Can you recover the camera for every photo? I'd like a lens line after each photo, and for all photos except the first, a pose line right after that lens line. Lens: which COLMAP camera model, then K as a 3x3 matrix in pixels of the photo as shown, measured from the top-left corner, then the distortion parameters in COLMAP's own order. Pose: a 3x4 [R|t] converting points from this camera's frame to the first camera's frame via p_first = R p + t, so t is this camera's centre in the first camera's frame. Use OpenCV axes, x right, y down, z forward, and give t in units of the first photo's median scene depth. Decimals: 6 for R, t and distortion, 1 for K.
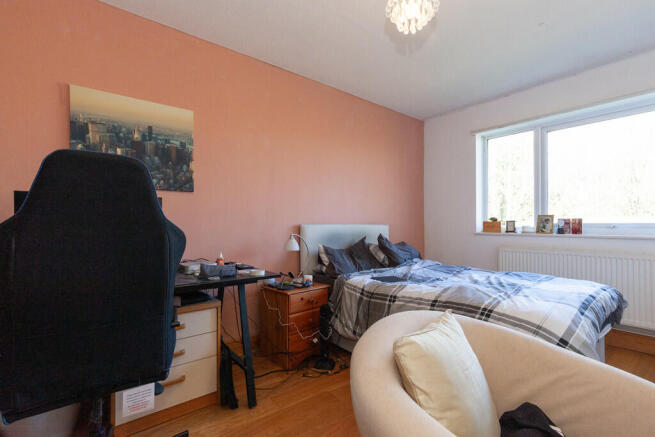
lens RADIAL K [[306.6, 0, 327.5], [0, 306.6, 218.5], [0, 0, 1]] dist [-0.002085, 0.000464]
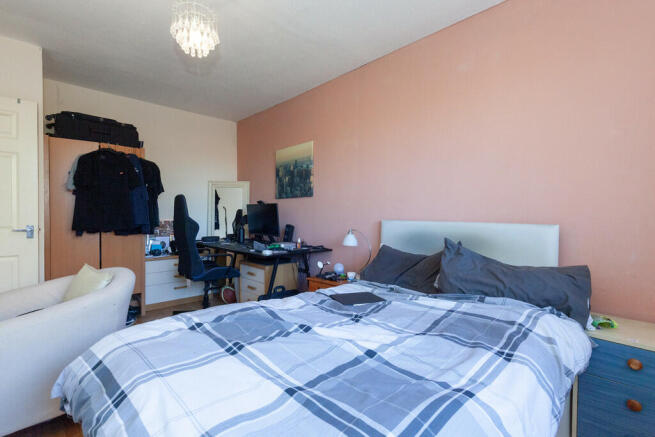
lens RADIAL K [[306.6, 0, 327.5], [0, 306.6, 218.5], [0, 0, 1]] dist [-0.002085, 0.000464]
pose [[0.125726, 0.012432, -0.991987, 1.069746], [0.011442, 0.999837, 0.013981, 0.000973], [0.991999, -0.013108, 0.125564, 0.902506]]
